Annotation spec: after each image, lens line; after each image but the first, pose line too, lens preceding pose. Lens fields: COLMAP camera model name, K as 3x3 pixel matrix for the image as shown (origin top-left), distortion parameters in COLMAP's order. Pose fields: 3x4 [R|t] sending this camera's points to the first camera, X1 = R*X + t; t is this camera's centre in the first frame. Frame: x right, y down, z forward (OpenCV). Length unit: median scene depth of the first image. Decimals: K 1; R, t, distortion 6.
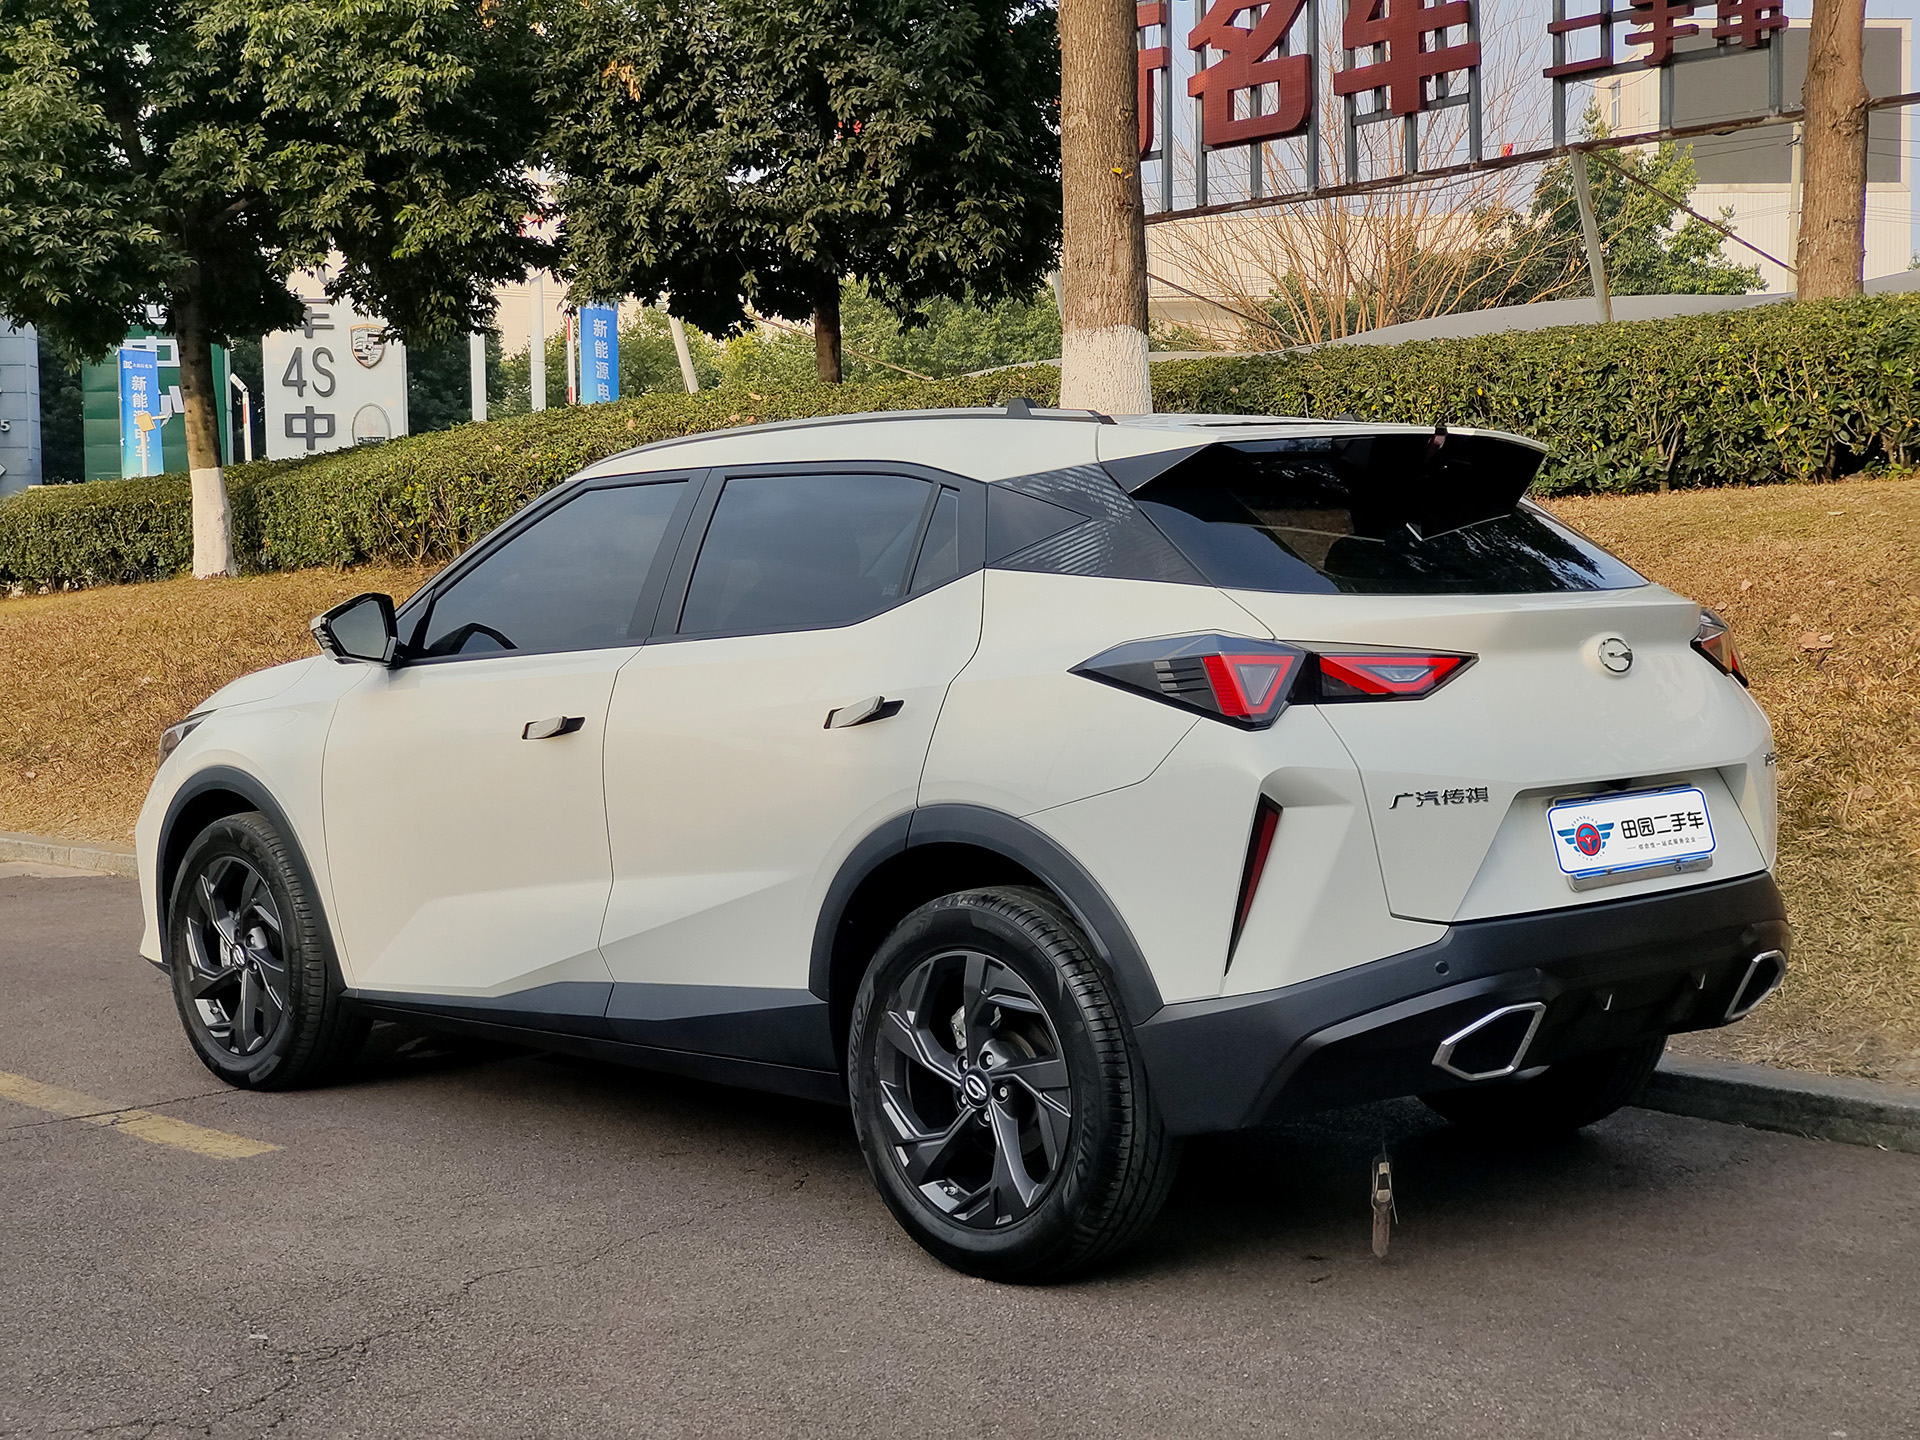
lens RADIAL K [[2619.9, 0, 975.2], [0, 2619.9, 725.6], [0, 0, 1]] dist [0.116434, 0.000000]
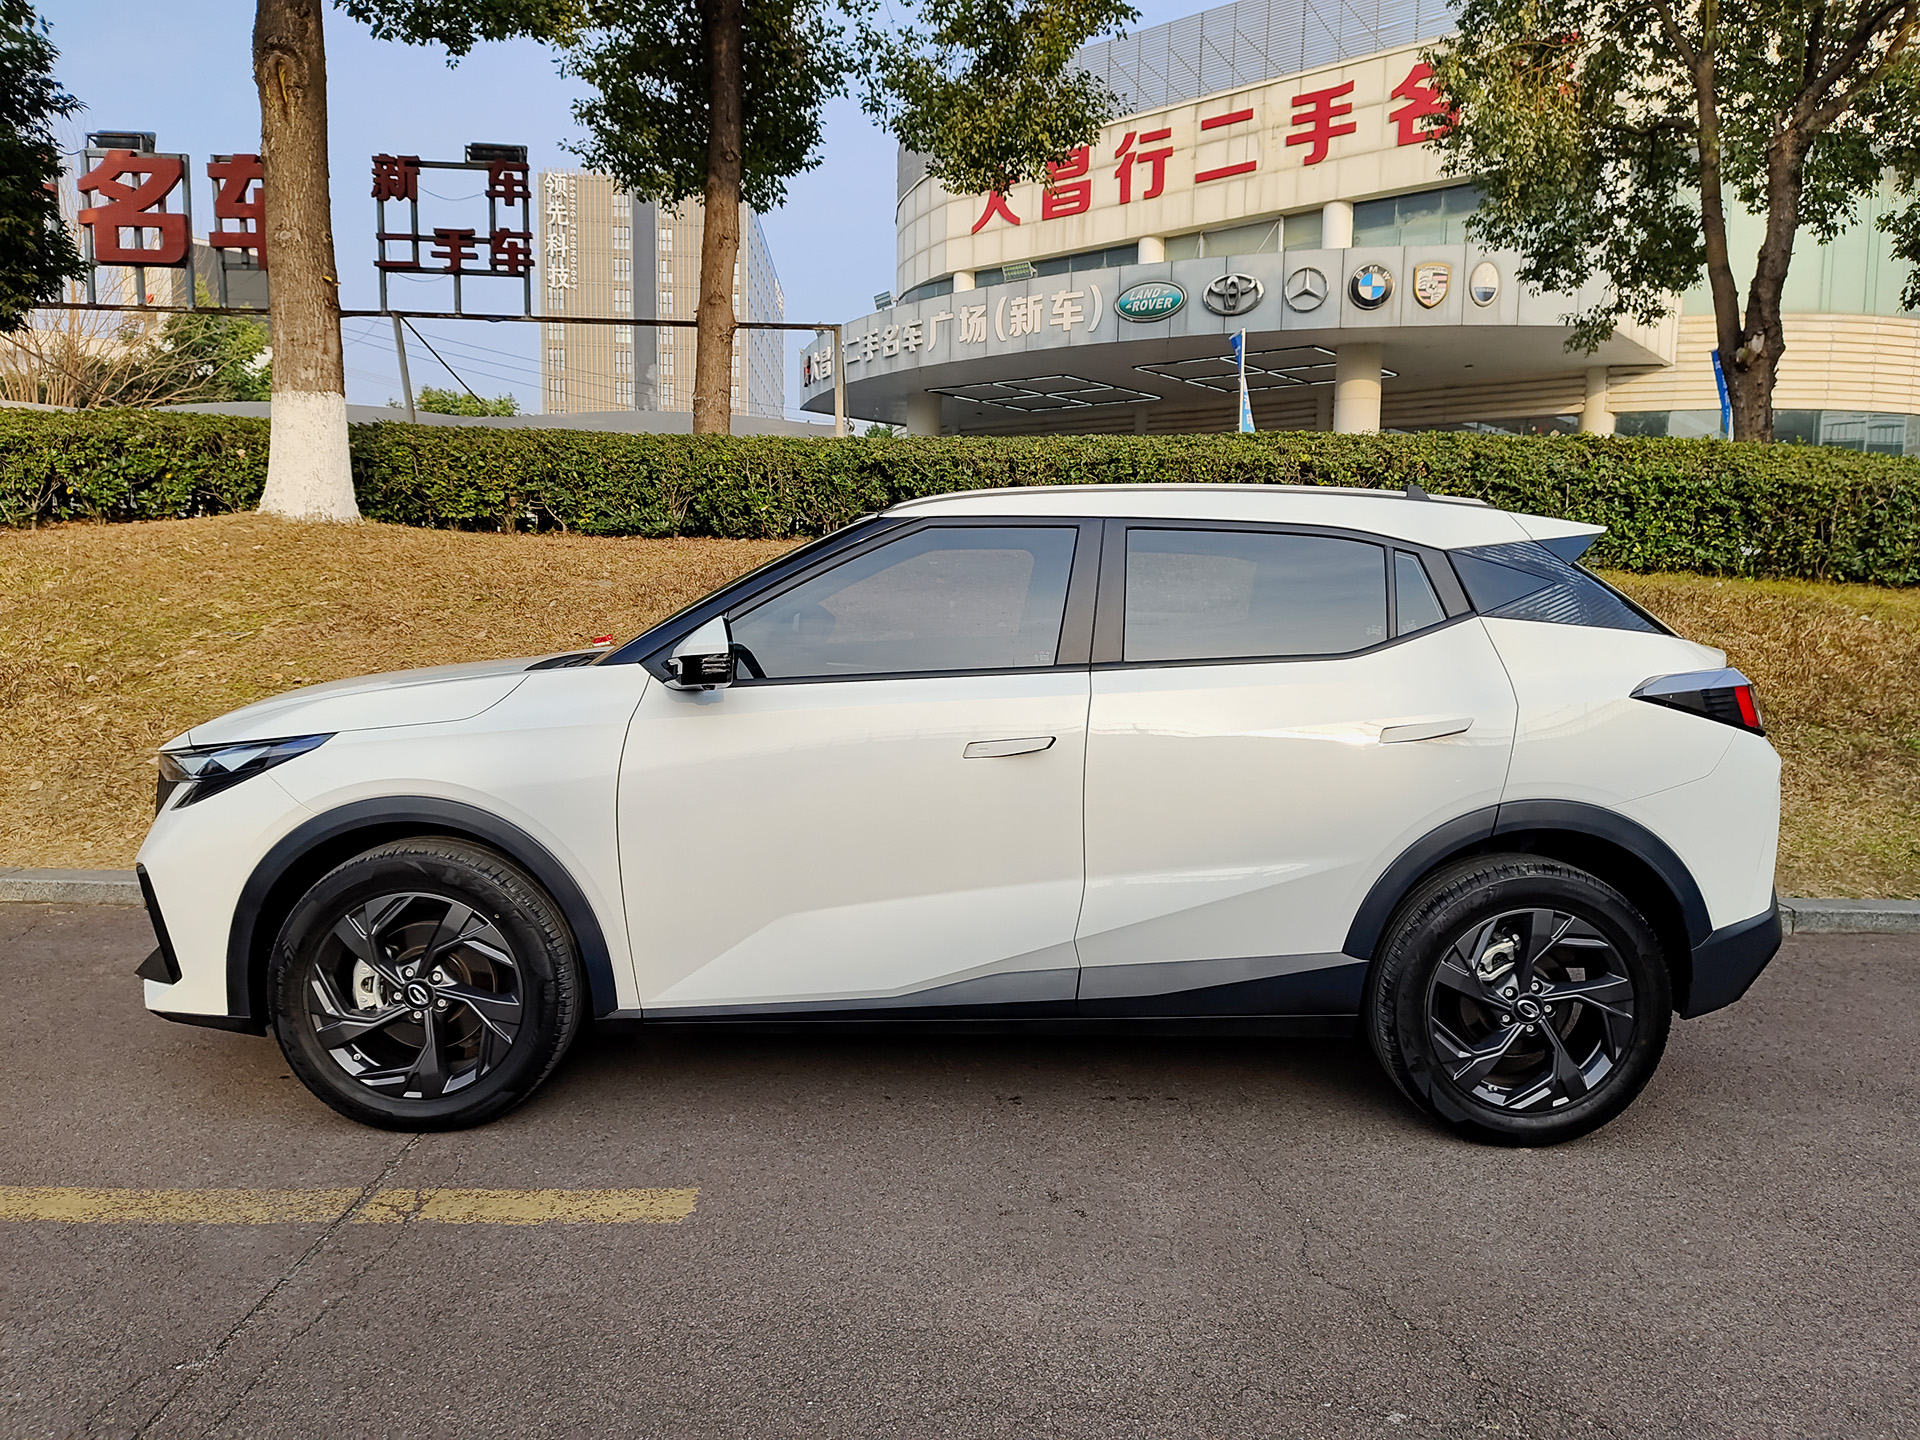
lens RADIAL K [[1339.1, 0, 958.5], [0, 1339.1, 721.6], [0, 0, 1]] dist [0.008047, -0.019313]
pose [[0.667974, -0.045181, 0.742812, -0.175836], [0.005193, 0.998414, 0.056058, -0.012034], [-0.744166, -0.033587, 0.667149, 0.193755]]
